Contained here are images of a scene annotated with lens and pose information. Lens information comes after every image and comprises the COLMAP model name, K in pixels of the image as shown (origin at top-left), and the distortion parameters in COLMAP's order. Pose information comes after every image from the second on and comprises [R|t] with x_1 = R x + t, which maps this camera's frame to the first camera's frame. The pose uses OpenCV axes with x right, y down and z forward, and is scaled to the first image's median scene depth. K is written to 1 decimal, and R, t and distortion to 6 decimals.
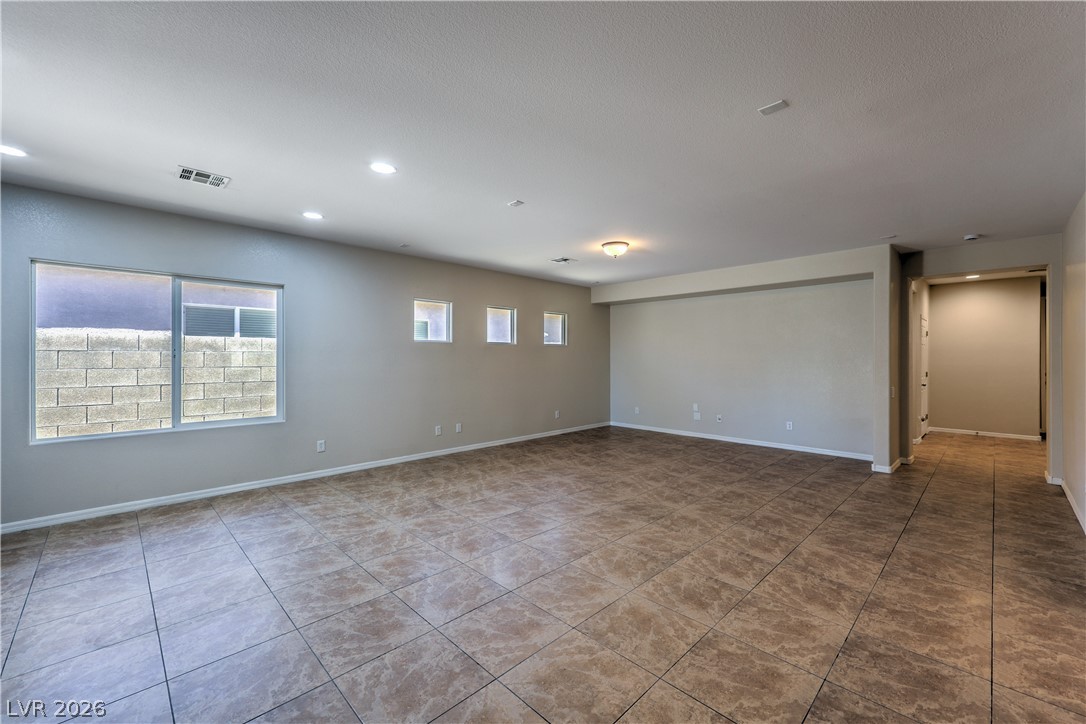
lens RADIAL K [[446.4, 0, 551.2], [0, 446.4, 355.5], [0, 0, 1]] dist [0.005797, 0.000198]
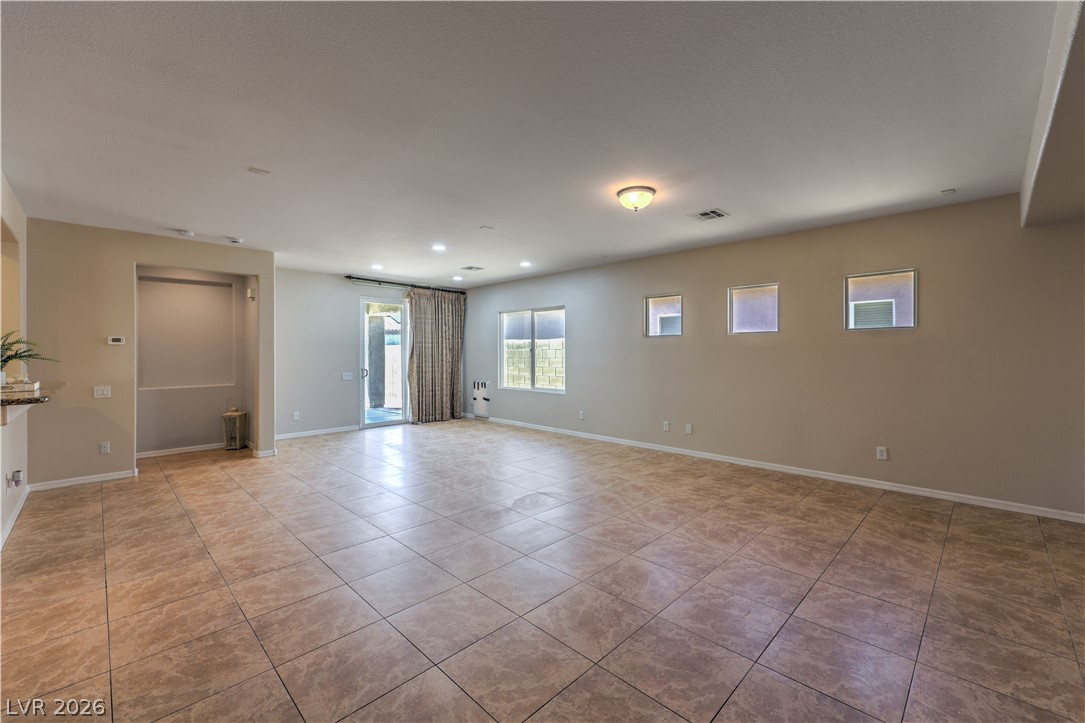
lens RADIAL K [[445.9, 0, 551.3], [0, 445.9, 363.0], [0, 0, 1]] dist [0.005797, 0.000198]
pose [[0.003361, 0.026852, -0.999634, 1.566334], [0.005538, 0.999624, 0.026871, -0.001058], [0.999979, -0.005626, 0.003211, 1.581391]]
